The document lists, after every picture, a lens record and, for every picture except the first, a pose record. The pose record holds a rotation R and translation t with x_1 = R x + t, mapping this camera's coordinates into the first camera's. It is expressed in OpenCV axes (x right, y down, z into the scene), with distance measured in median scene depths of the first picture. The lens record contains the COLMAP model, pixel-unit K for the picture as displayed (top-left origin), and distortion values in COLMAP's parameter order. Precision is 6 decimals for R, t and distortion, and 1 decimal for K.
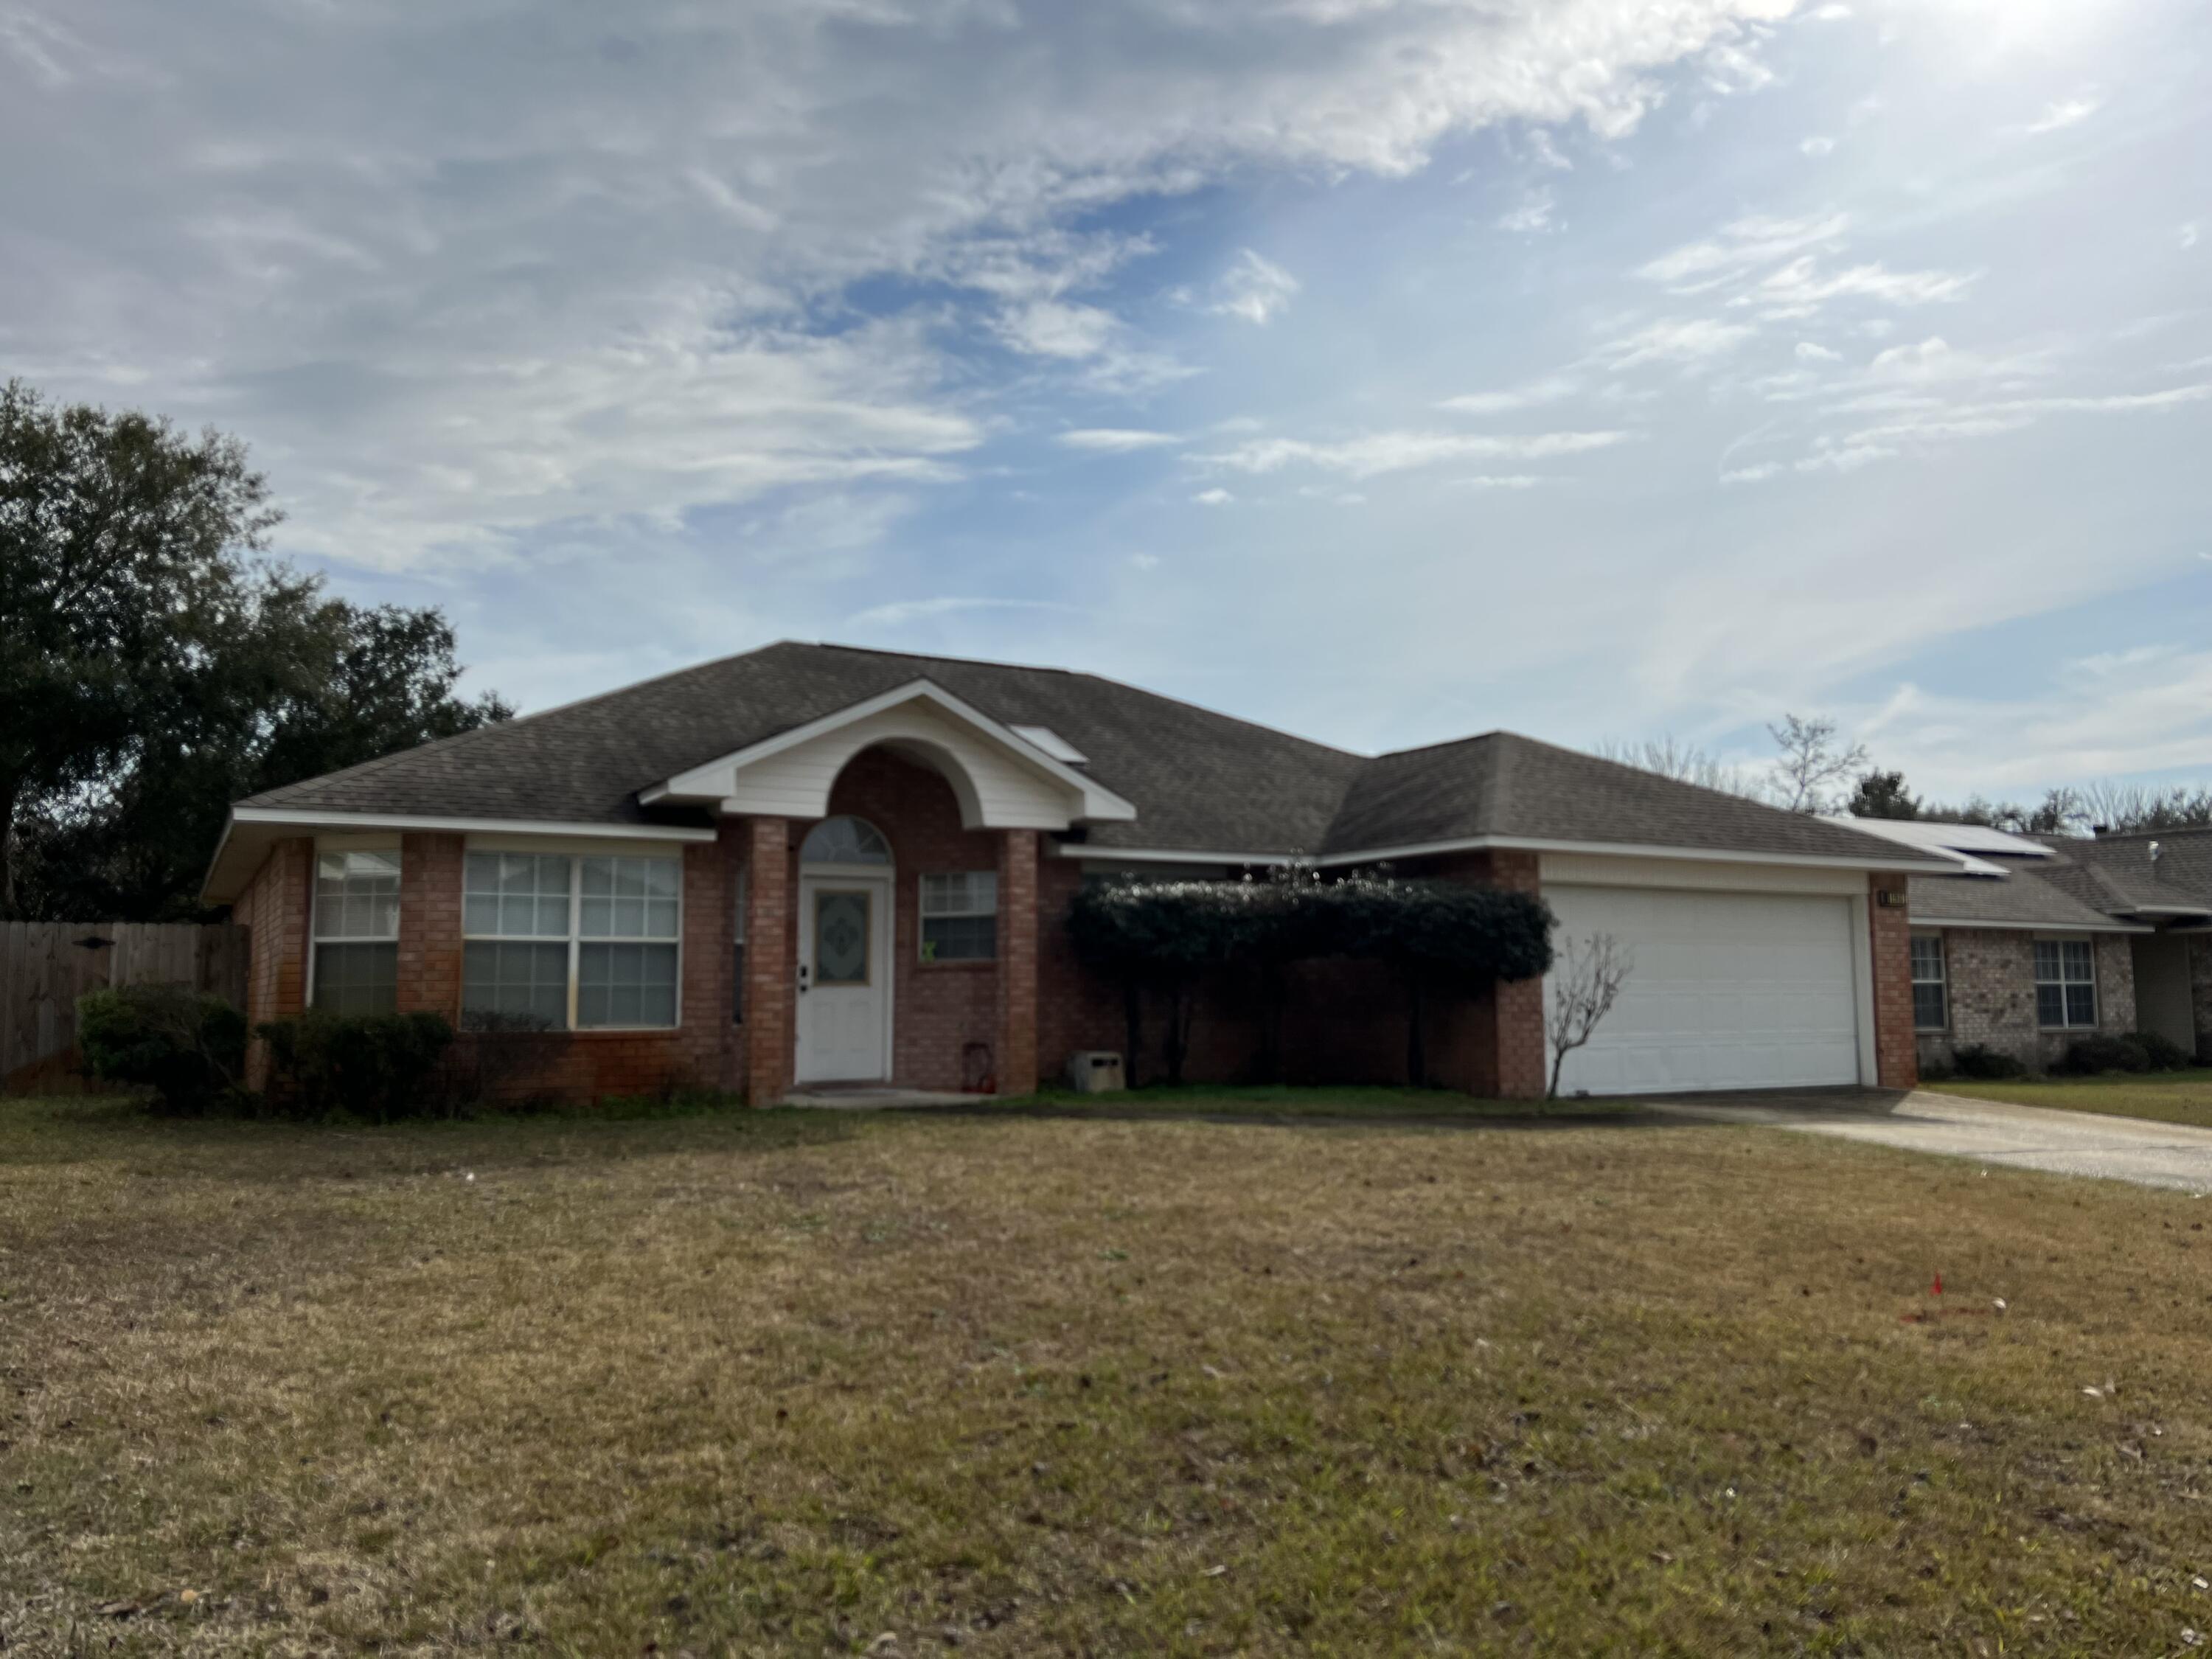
lens RADIAL K [[1766.5, 0, 1106.4], [0, 1766.5, 825.4], [0, 0, 1]] dist [0.034275, 0.001142]
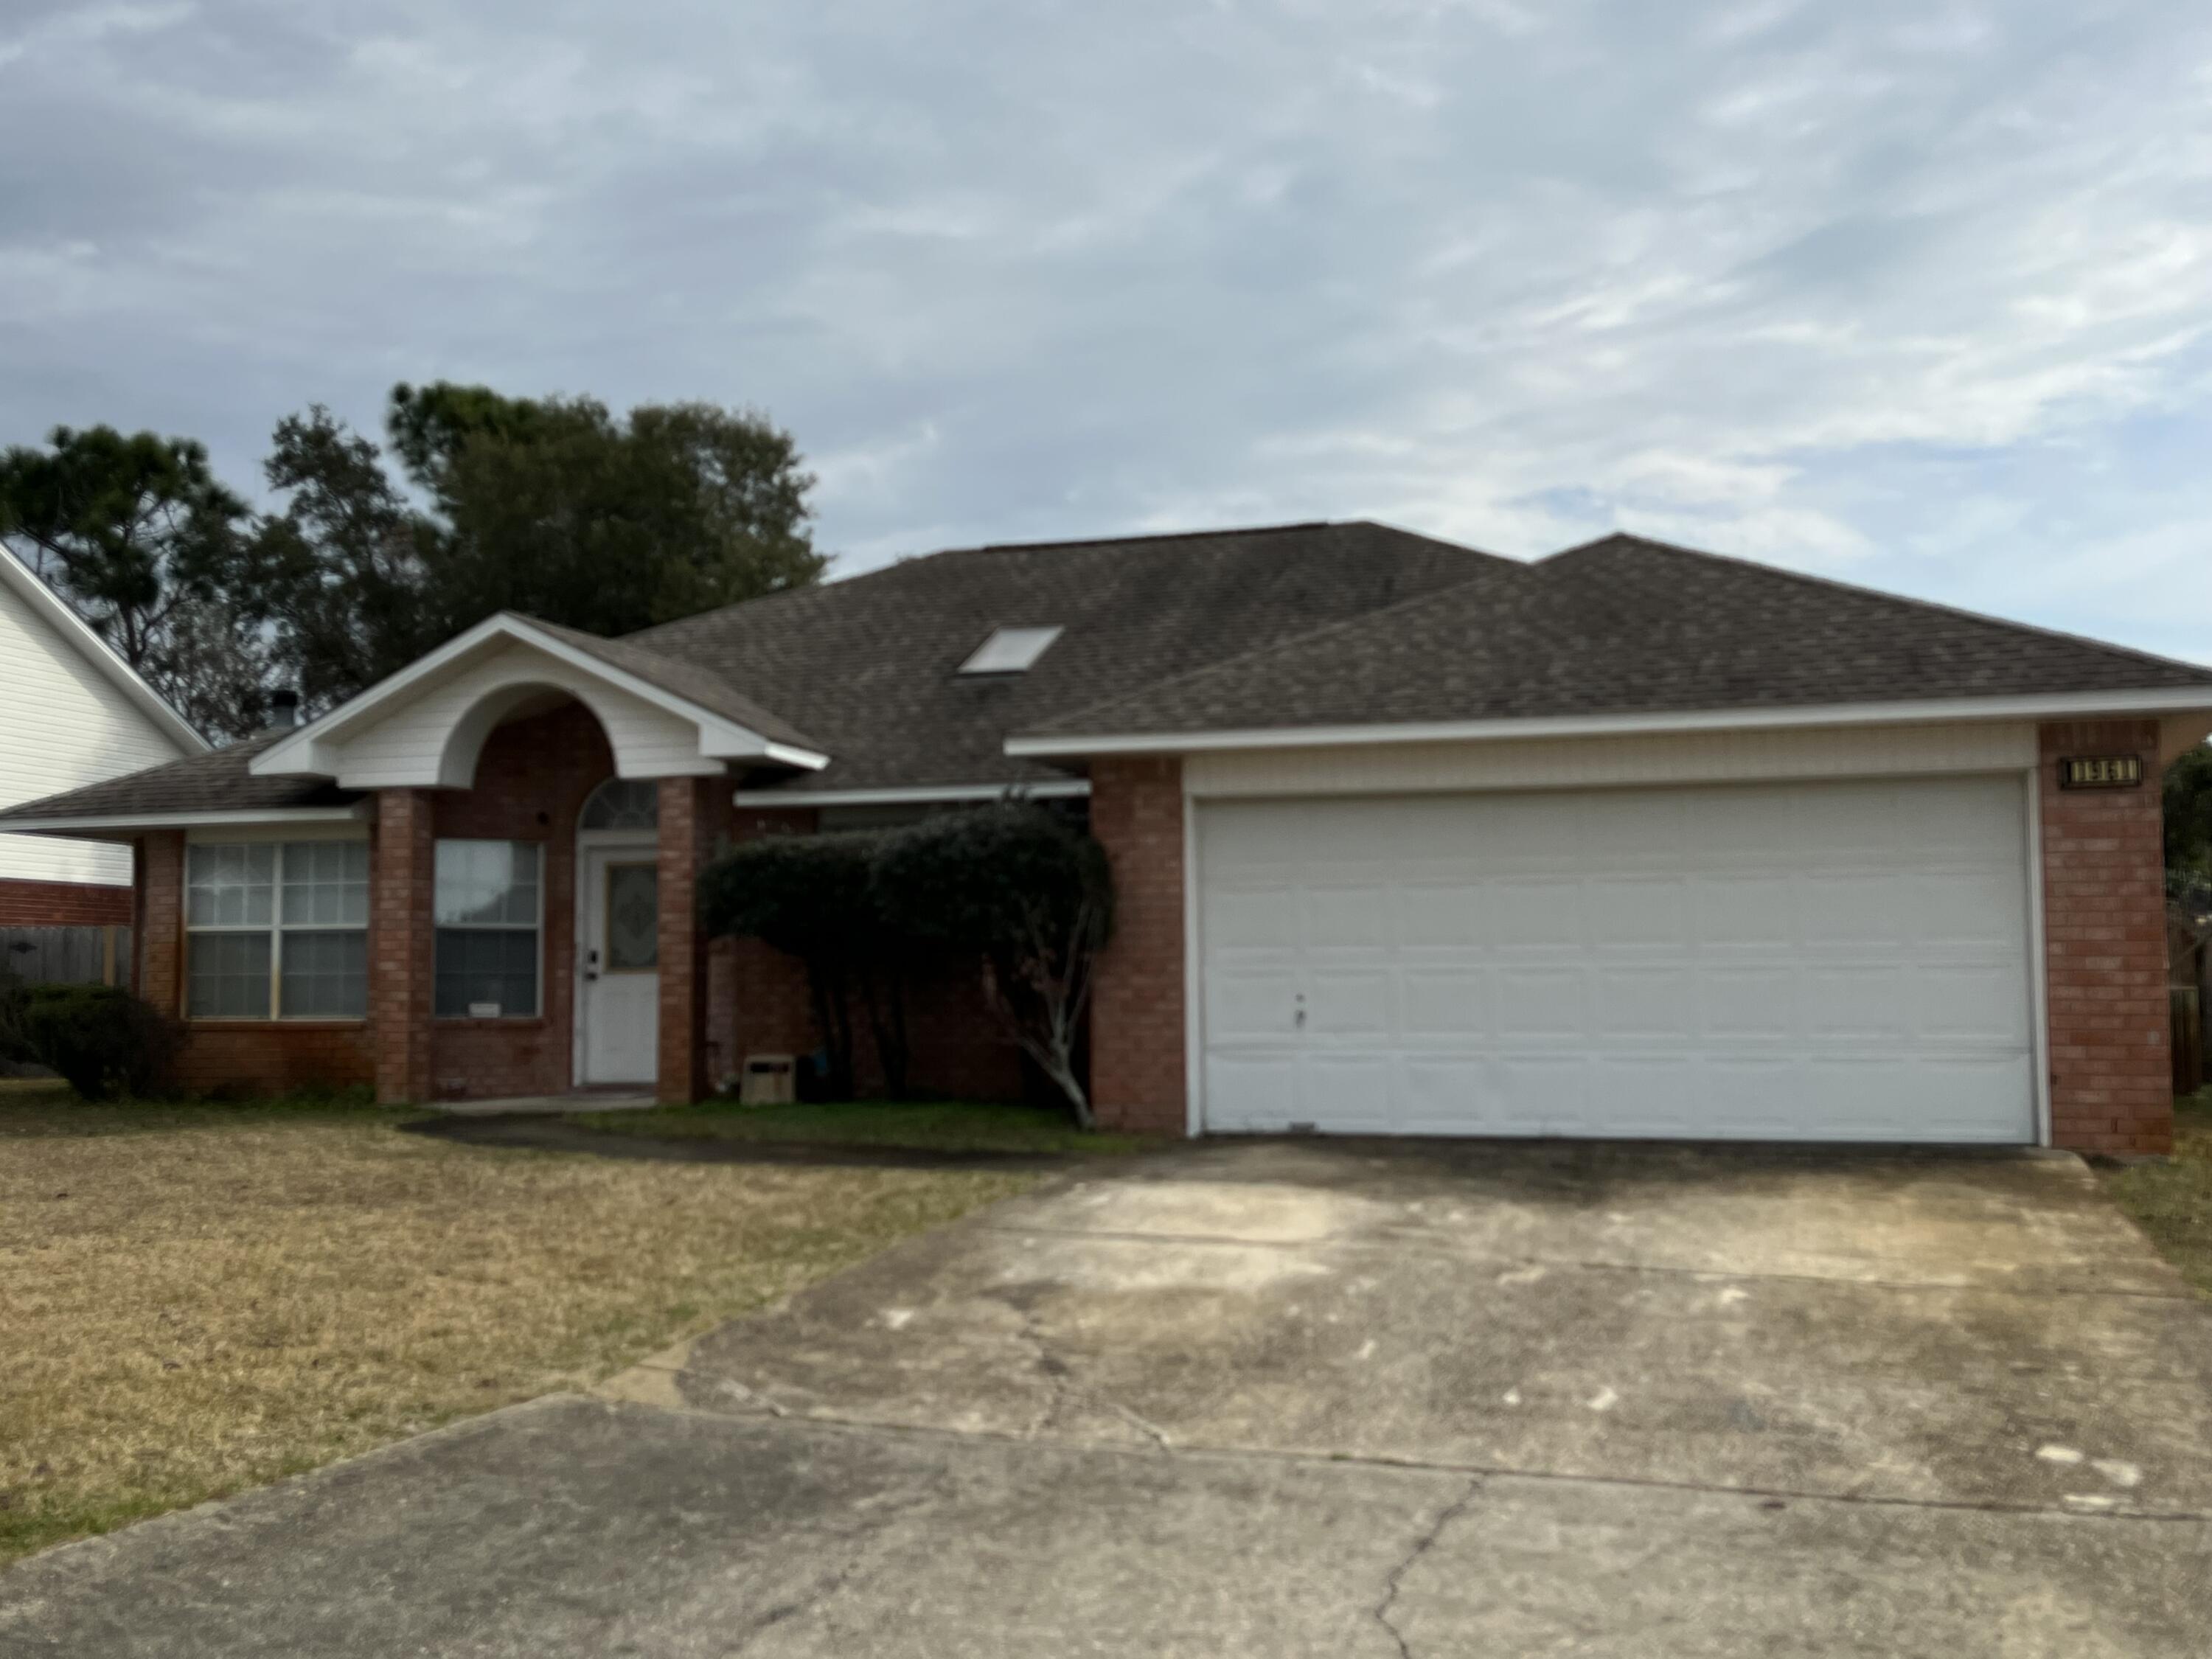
lens RADIAL K [[2238.0, 0, 1106.3], [0, 2238.0, 826.6], [0, 0, 1]] dist [-0.015218, 0.000000]
pose [[0.680766, -0.057279, -0.730258, 0.831058], [0.077218, 0.996995, -0.006216, 0.046201], [0.728420, -0.052157, 0.683143, 0.445402]]
